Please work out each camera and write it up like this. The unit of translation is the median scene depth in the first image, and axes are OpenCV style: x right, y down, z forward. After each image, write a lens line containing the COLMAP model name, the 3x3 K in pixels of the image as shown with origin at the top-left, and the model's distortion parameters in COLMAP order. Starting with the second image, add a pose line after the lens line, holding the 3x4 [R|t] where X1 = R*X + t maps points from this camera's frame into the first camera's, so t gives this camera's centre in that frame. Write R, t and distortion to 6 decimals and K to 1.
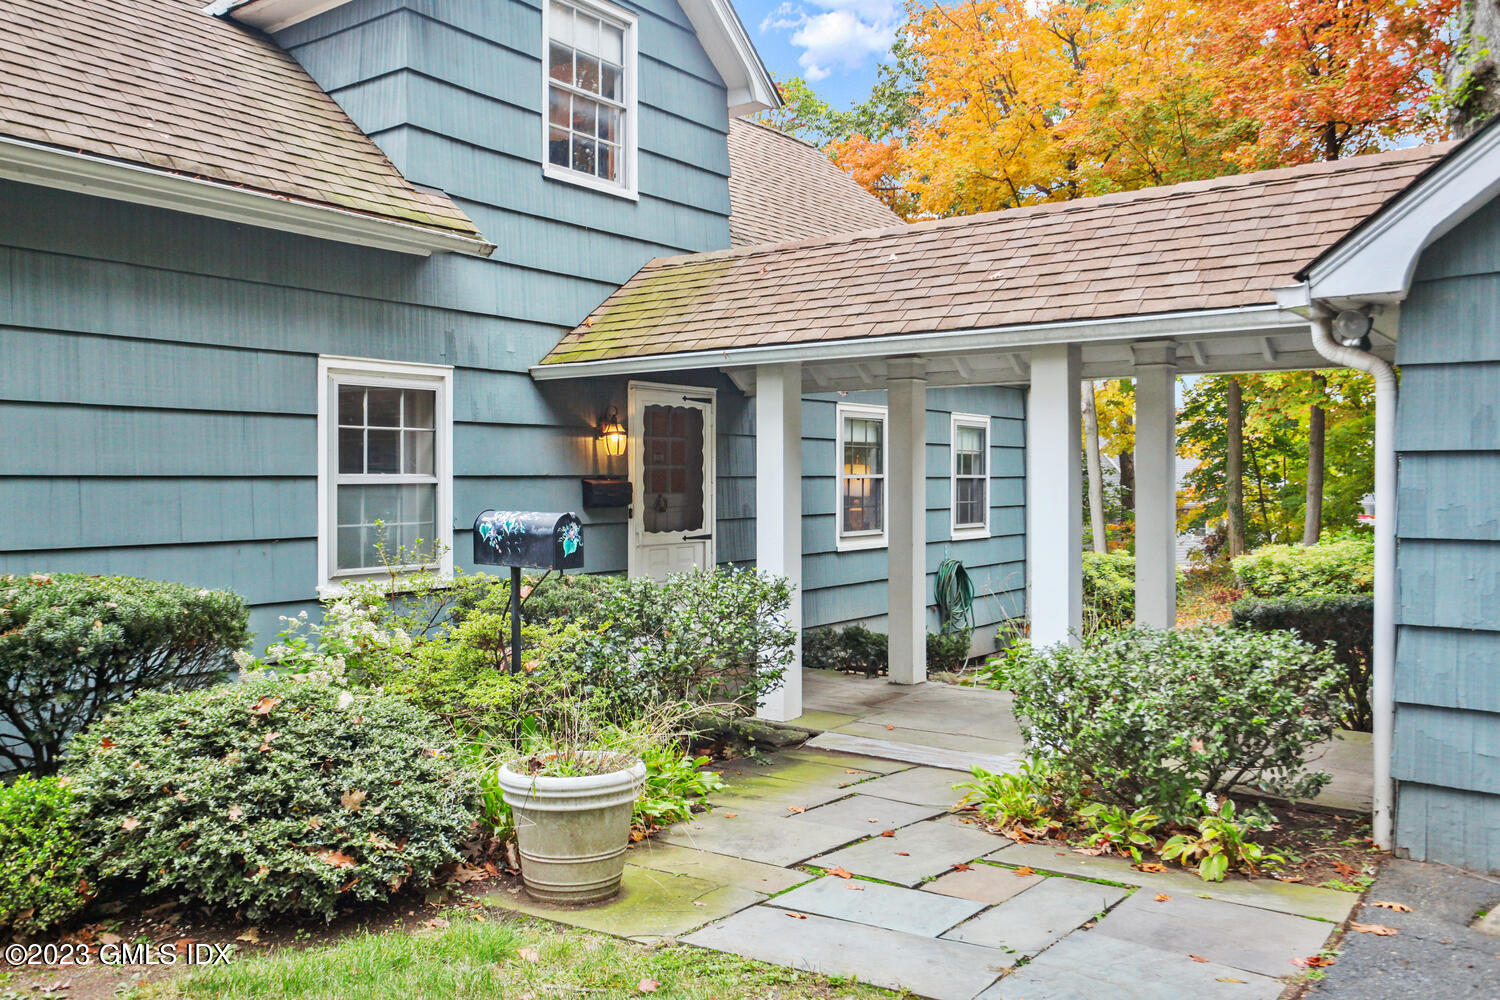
lens RADIAL K [[1022.8, 0, 750.0], [0, 1022.8, 500.0], [0, 0, 1]] dist [0.036742, -0.000440]
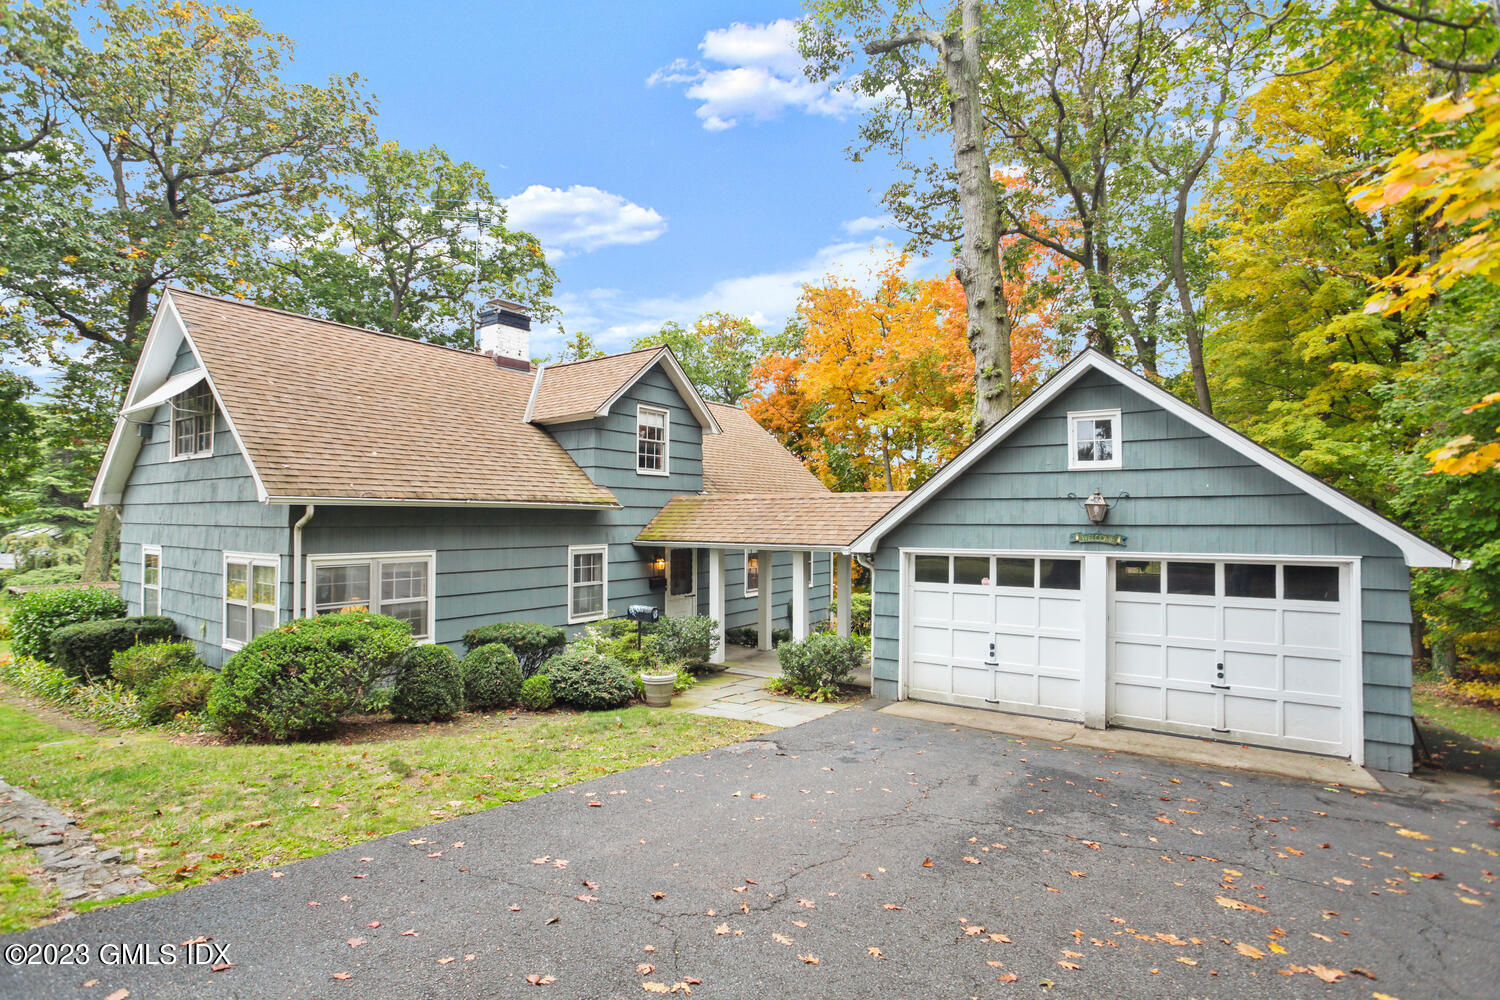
lens RADIAL K [[729.0, 0, 750.9], [0, 729.0, 508.2], [0, 0, 1]] dist [-0.001846, 0.000003]
pose [[0.999542, 0.004513, 0.029920, 0.066198], [-0.004581, 0.999987, 0.002197, -0.259756], [-0.029910, -0.002333, 0.999550, -1.212789]]
